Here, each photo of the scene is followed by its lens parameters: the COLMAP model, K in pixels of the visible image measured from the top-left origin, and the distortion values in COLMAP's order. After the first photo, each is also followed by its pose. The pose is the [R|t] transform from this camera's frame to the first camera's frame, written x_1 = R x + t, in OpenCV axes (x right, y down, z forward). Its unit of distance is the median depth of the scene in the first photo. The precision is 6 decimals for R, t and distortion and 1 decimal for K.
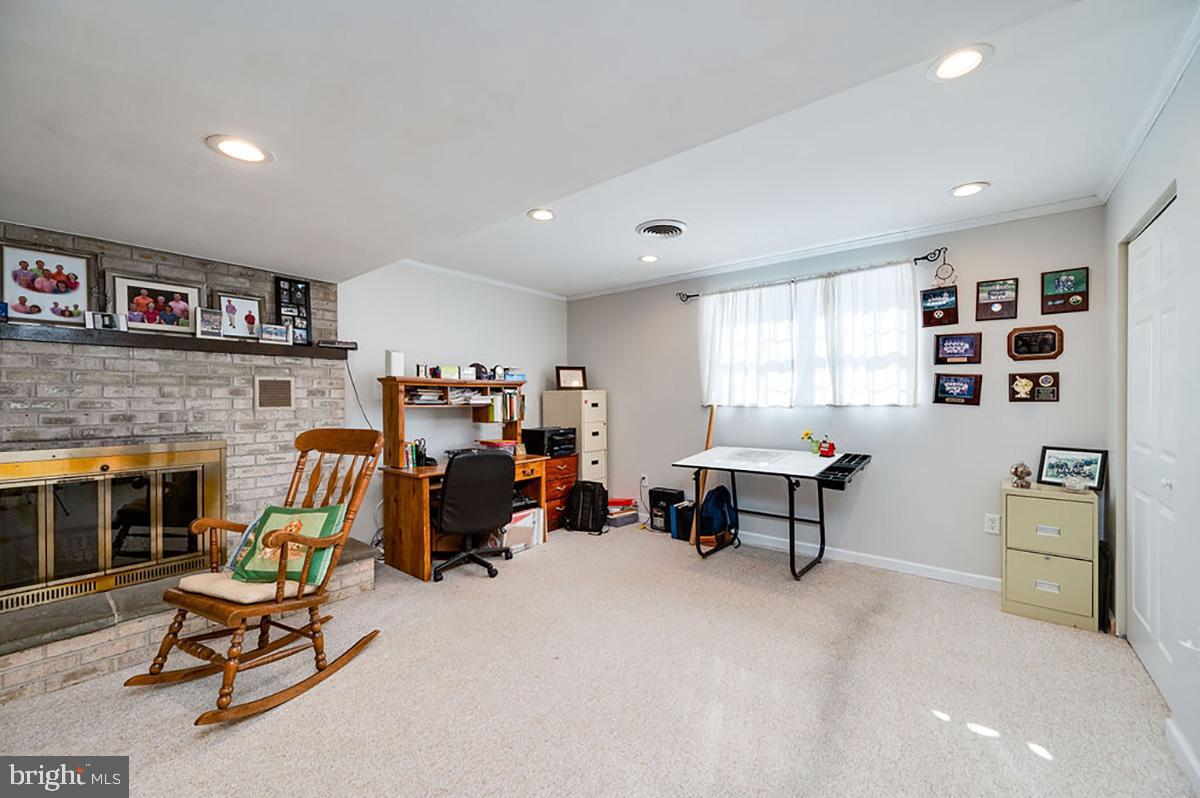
lens RADIAL K [[473.2, 0, 603.7], [0, 473.2, 403.8], [0, 0, 1]] dist [-0.000172, -0.000179]
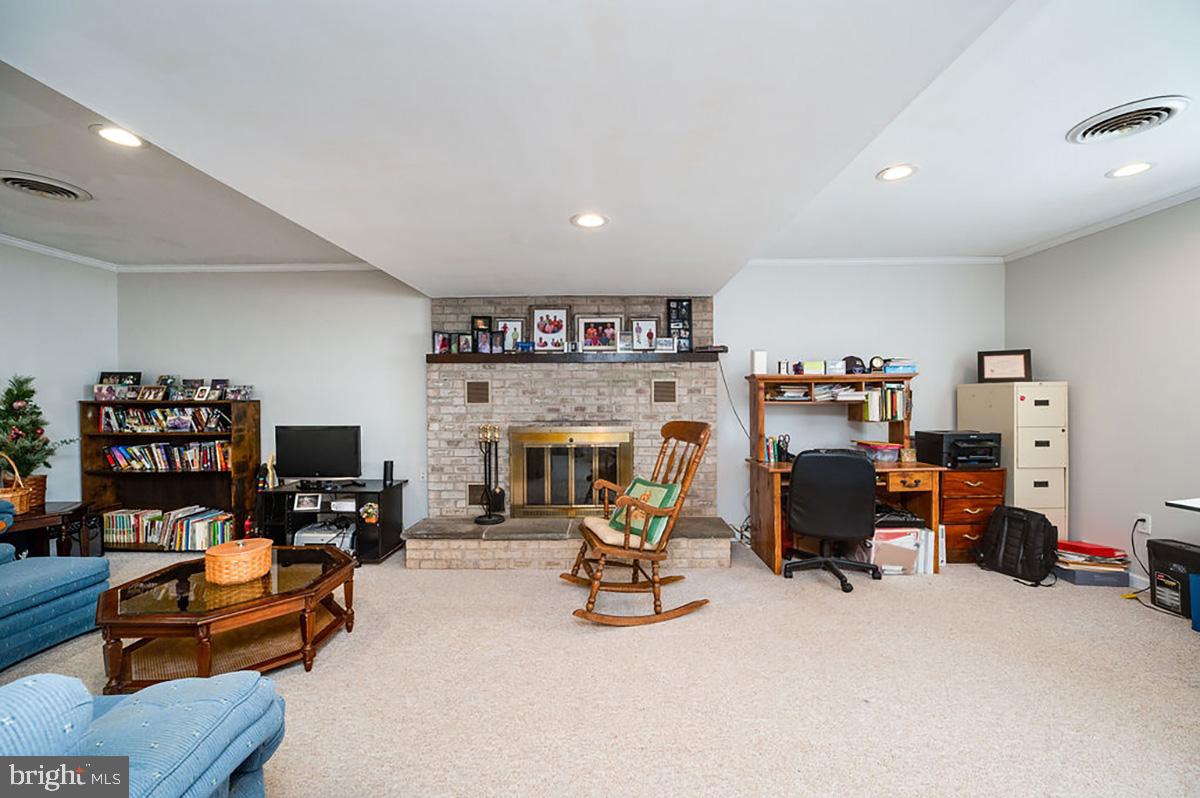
lens RADIAL K [[473.2, 0, 603.7], [0, 473.2, 403.8], [0, 0, 1]] dist [-0.000172, -0.000179]
pose [[0.623957, 0.009685, -0.781399, 0.184709], [-0.003123, 0.999946, 0.009900, -0.001600], [0.781453, -0.003737, 0.623954, 0.073350]]
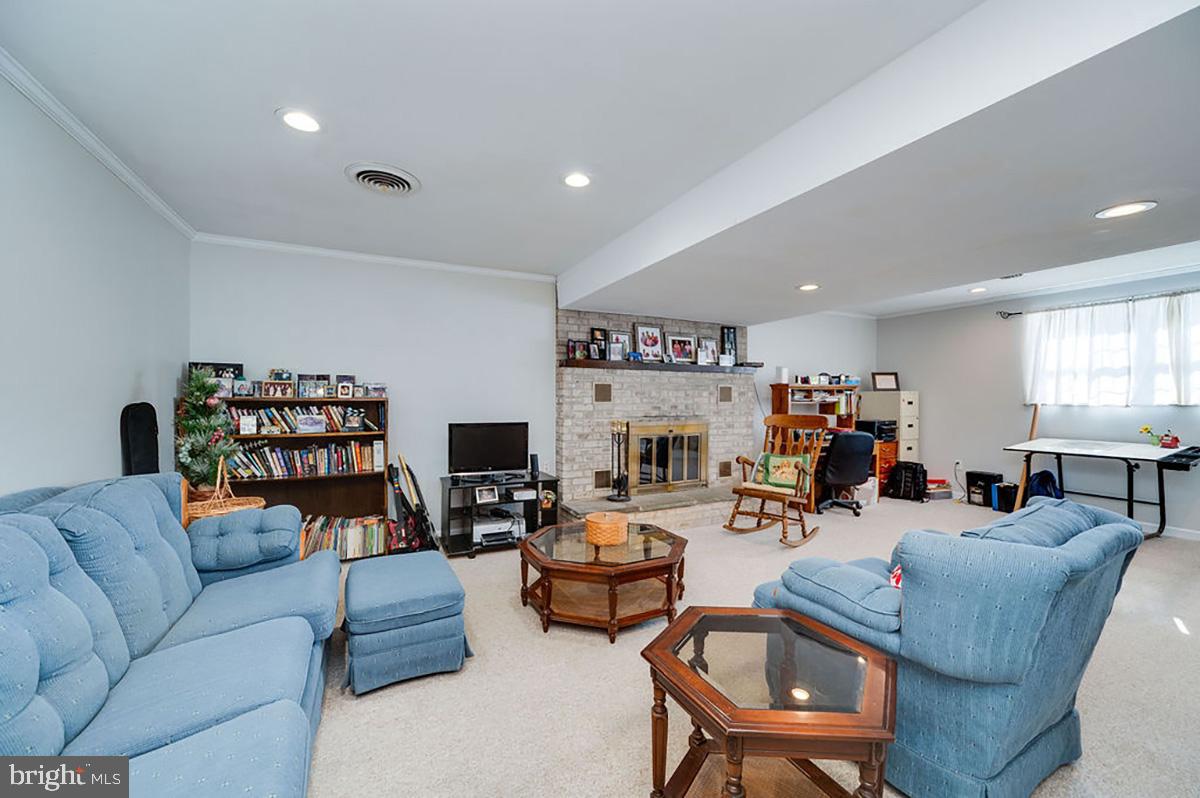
lens RADIAL K [[473.2, 0, 603.7], [0, 473.2, 403.8], [0, 0, 1]] dist [-0.000172, -0.000179]
pose [[0.911302, 0.010088, -0.411615, -0.361360], [-0.008713, 0.999948, 0.005218, 0.007418], [0.411646, -0.001168, 0.911343, -0.719322]]
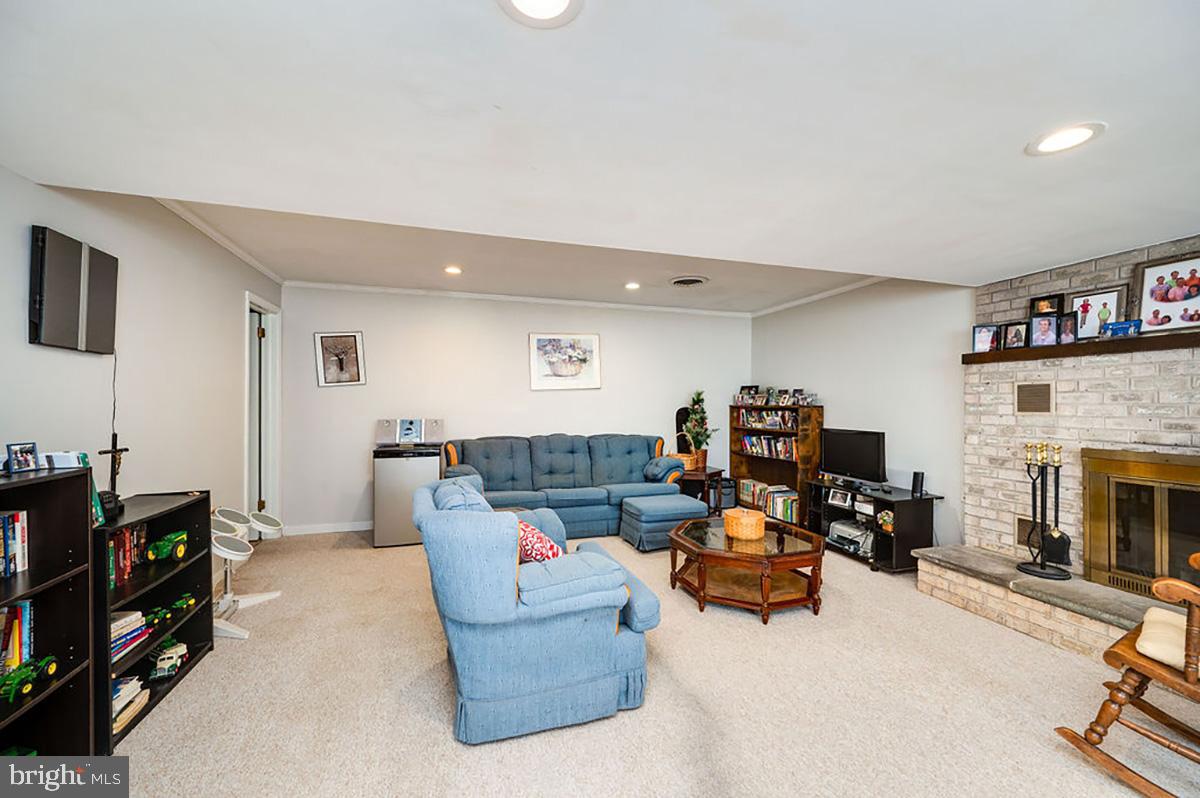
lens RADIAL K [[473.2, 0, 603.7], [0, 473.2, 403.8], [0, 0, 1]] dist [-0.000172, -0.000179]
pose [[-0.546156, 0.001717, -0.837681, 0.258068], [-0.007716, 0.999945, 0.007080, -0.007448], [0.837648, 0.010331, -0.546113, 0.376517]]
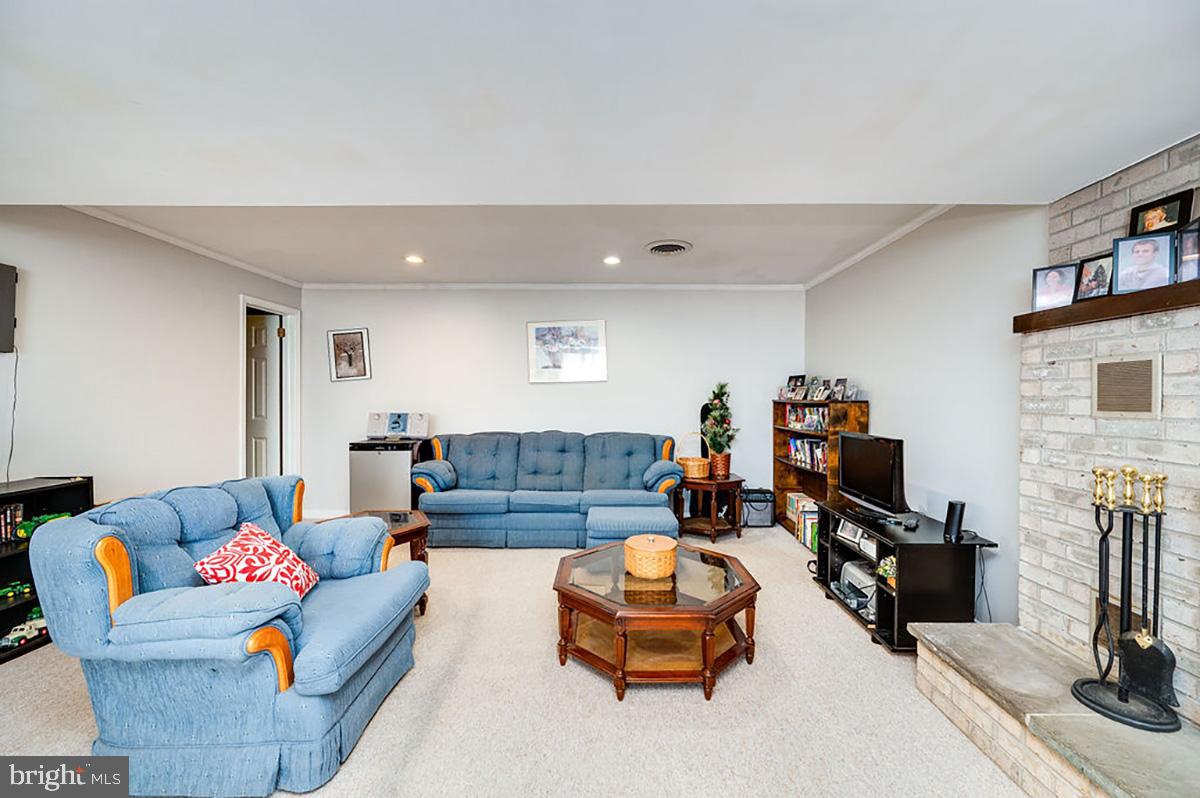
lens RADIAL K [[473.0, 0, 610.1], [0, 473.0, 402.2], [0, 0, 1]] dist [-0.000593, 0.000179]
pose [[-0.780253, 0.004365, -0.625449, -0.208611], [-0.007081, 0.999850, 0.015812, -0.005704], [0.625424, 0.016766, -0.780105, 0.621334]]
